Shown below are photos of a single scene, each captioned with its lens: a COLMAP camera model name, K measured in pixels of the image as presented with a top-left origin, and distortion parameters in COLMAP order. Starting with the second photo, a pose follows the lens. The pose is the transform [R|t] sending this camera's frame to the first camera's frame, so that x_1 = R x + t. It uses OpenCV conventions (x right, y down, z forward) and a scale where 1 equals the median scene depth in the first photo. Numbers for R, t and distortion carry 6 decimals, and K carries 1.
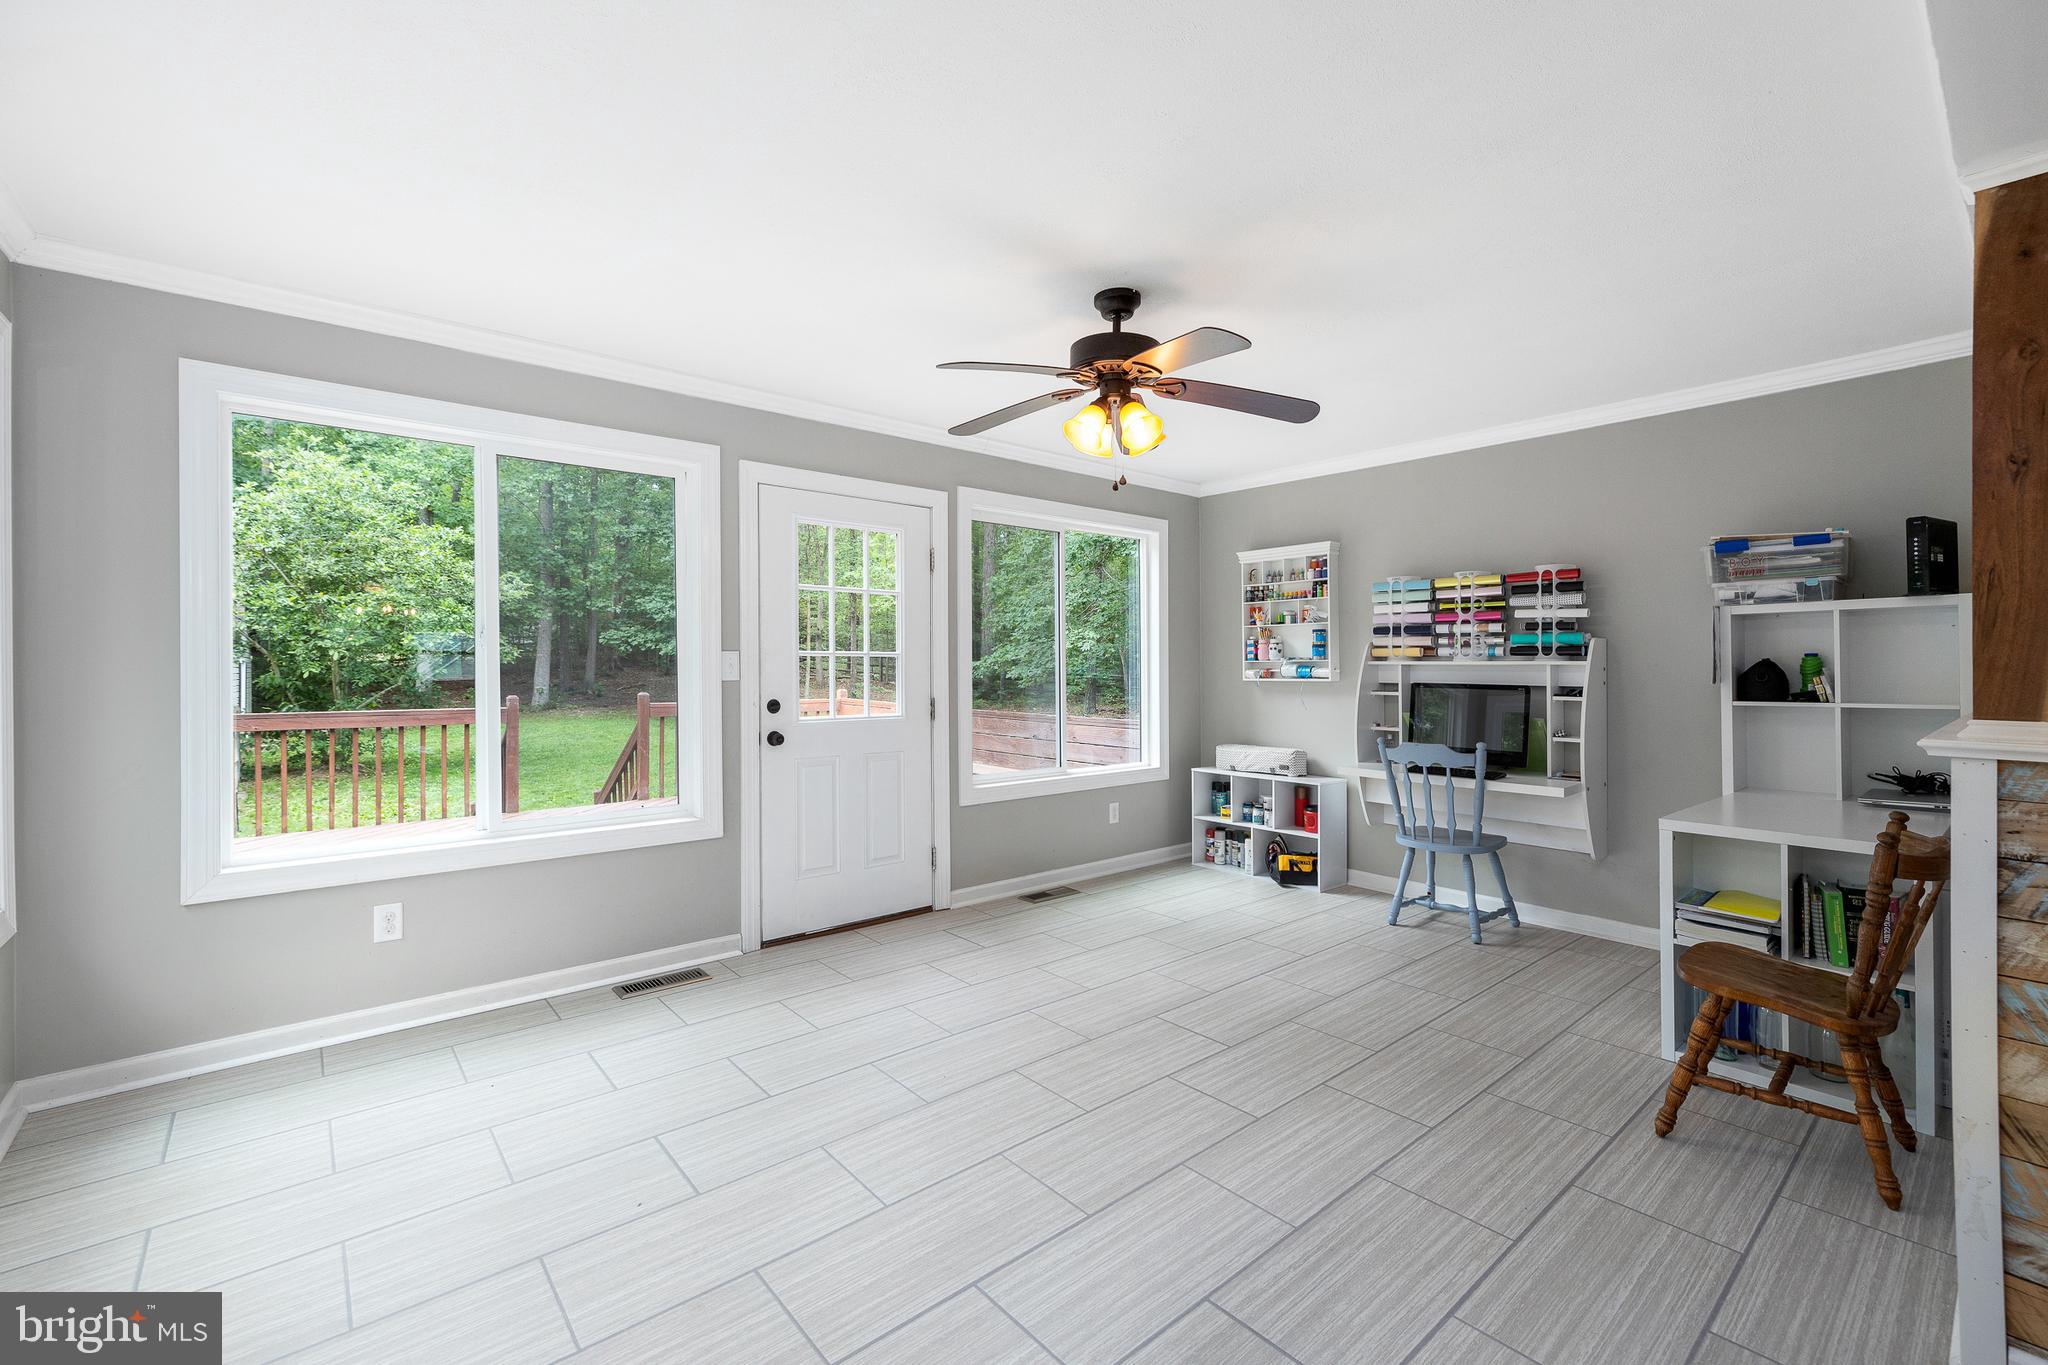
lens RADIAL K [[870.9, 0, 1025.1], [0, 870.9, 675.9], [0, 0, 1]] dist [0.003097, 0.000251]
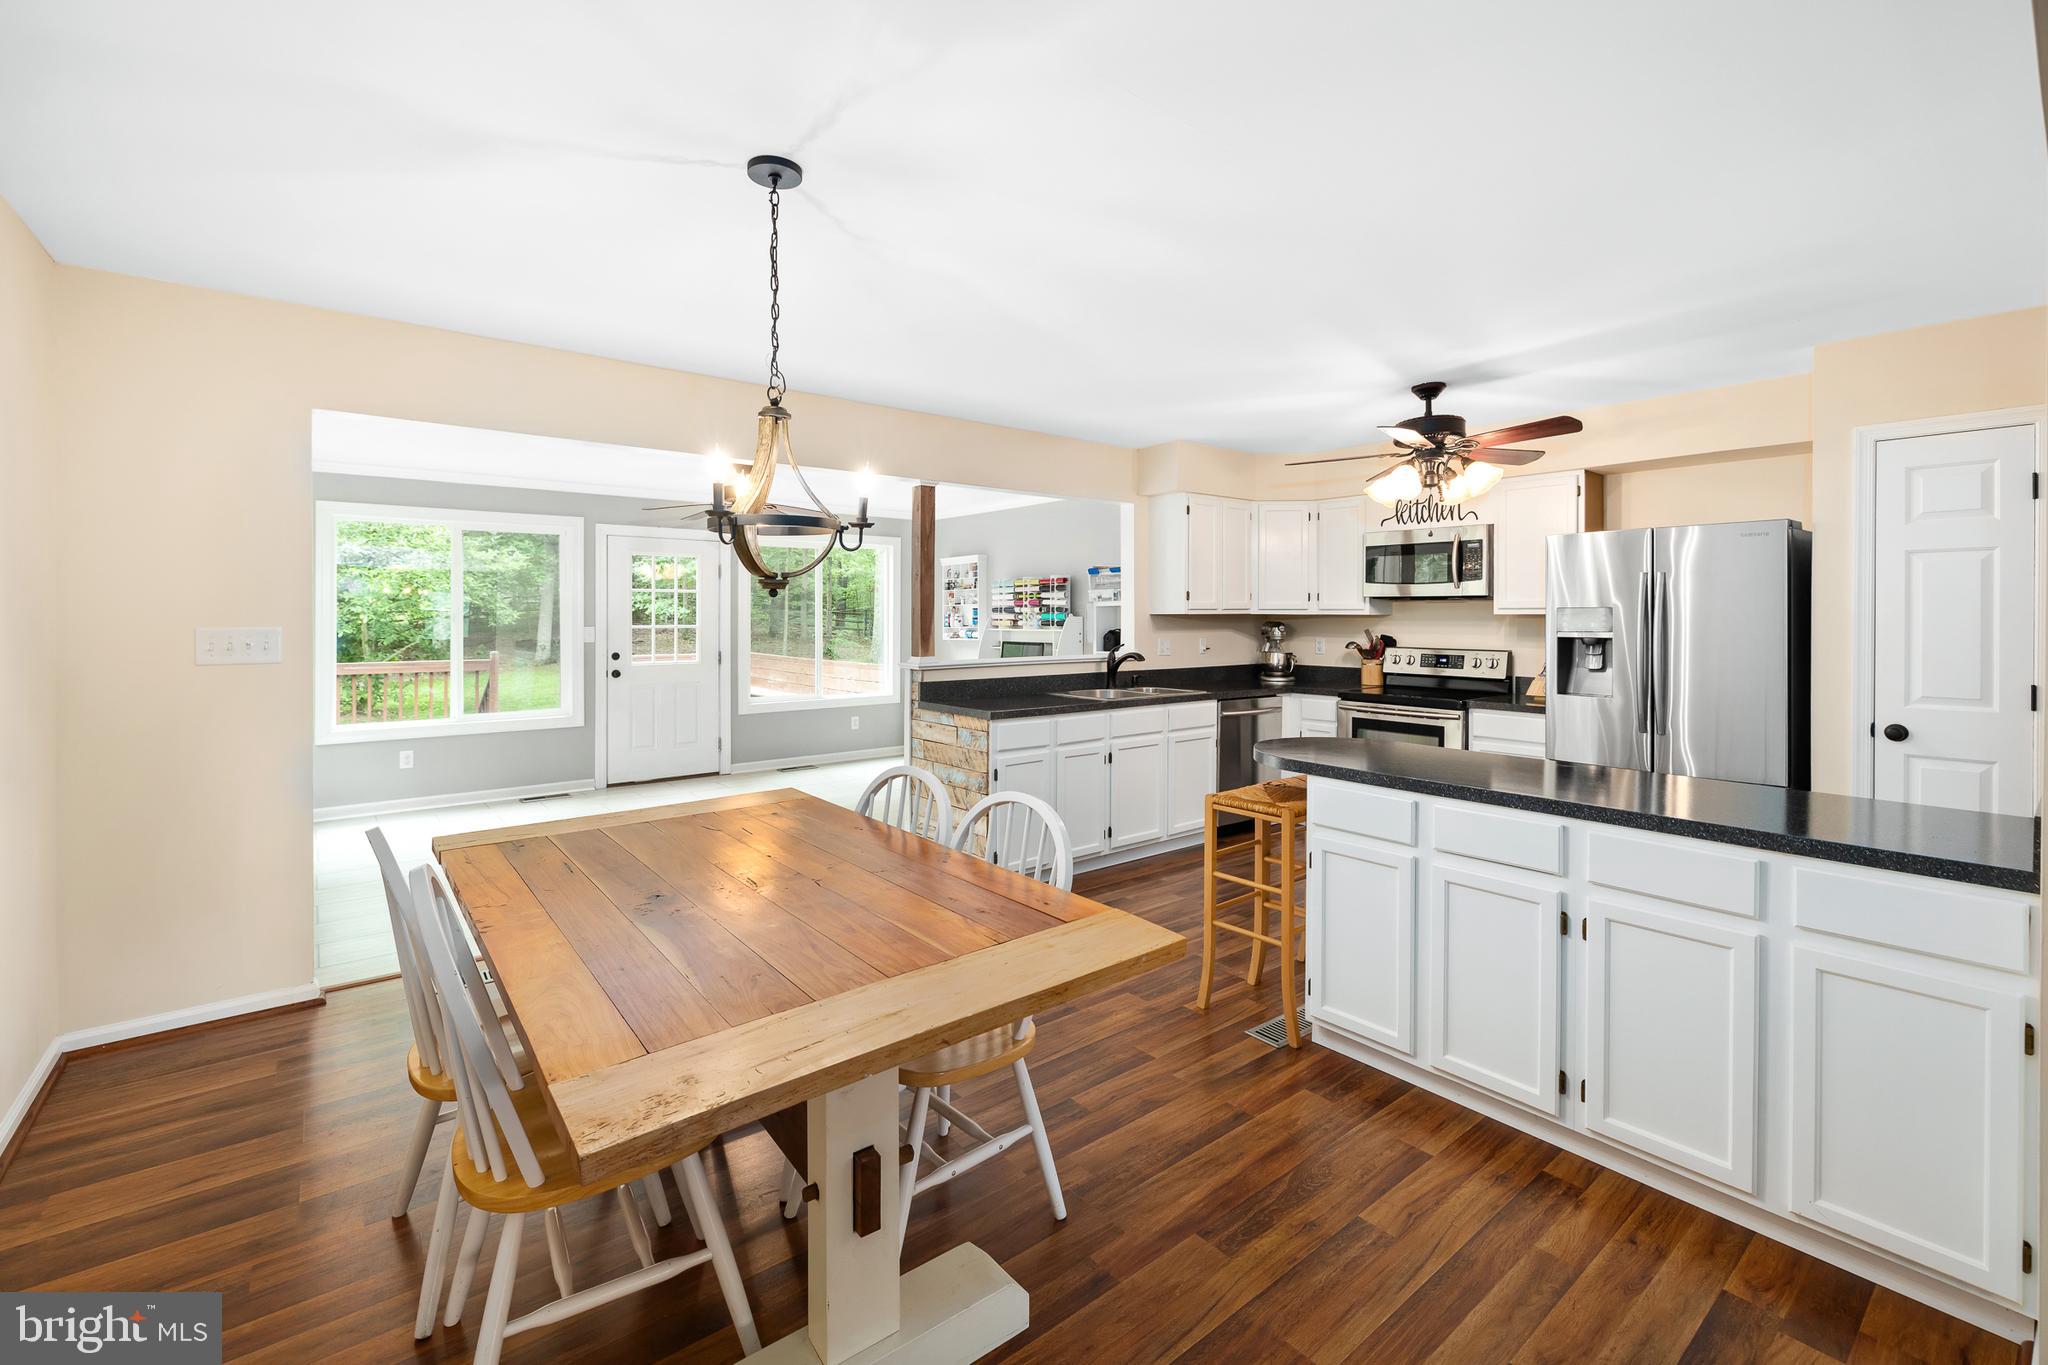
lens RADIAL K [[870.9, 0, 1027.1], [0, 870.9, 615.0], [0, 0, 1]] dist [0.003097, 0.000251]
pose [[0.999895, -0.005417, -0.013417, 0.527340], [0.005206, 0.999863, -0.015736, -0.016755], [0.013501, 0.015665, 0.999786, -0.720725]]
